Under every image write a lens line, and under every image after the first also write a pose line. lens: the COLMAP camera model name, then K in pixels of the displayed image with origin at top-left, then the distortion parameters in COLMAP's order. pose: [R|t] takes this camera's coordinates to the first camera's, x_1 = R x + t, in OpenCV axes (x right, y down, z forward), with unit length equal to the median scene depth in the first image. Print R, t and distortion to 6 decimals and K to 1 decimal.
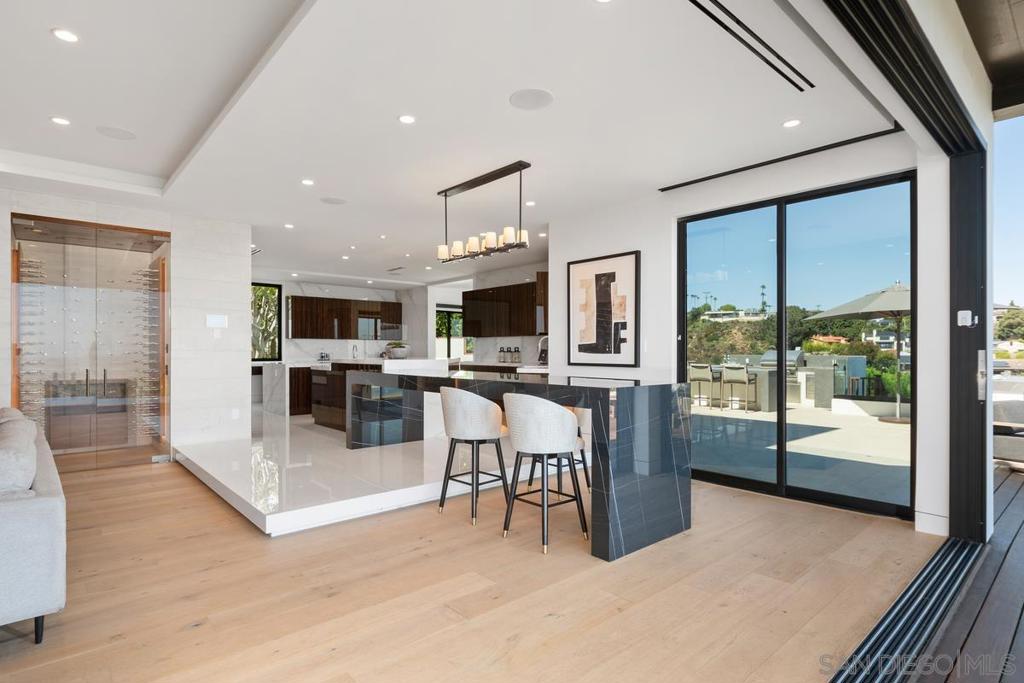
lens RADIAL K [[525.1, 0, 507.3], [0, 525.1, 348.4], [0, 0, 1]] dist [0.000502, -0.000093]
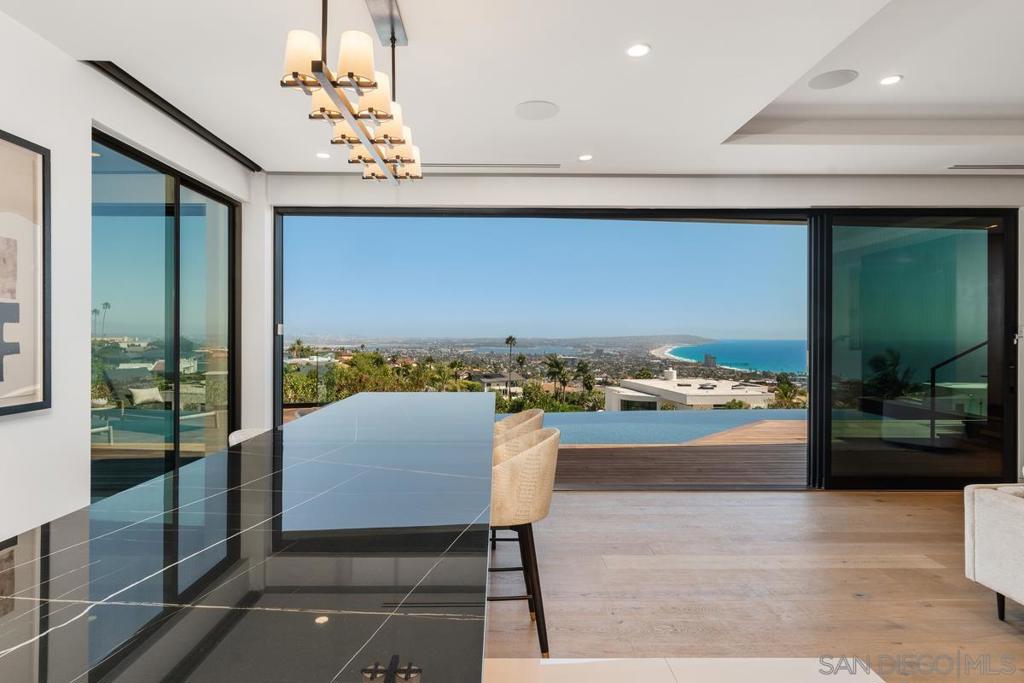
lens RADIAL K [[569.0, 0, 508.9], [0, 569.0, 336.4], [0, 0, 1]] dist [-0.001054, -0.000199]
pose [[-0.754960, 0.000182, 0.655771, -0.359455], [0.000945, 0.999999, 0.000811, -0.024321], [-0.655770, 0.001232, -0.754960, 1.074068]]
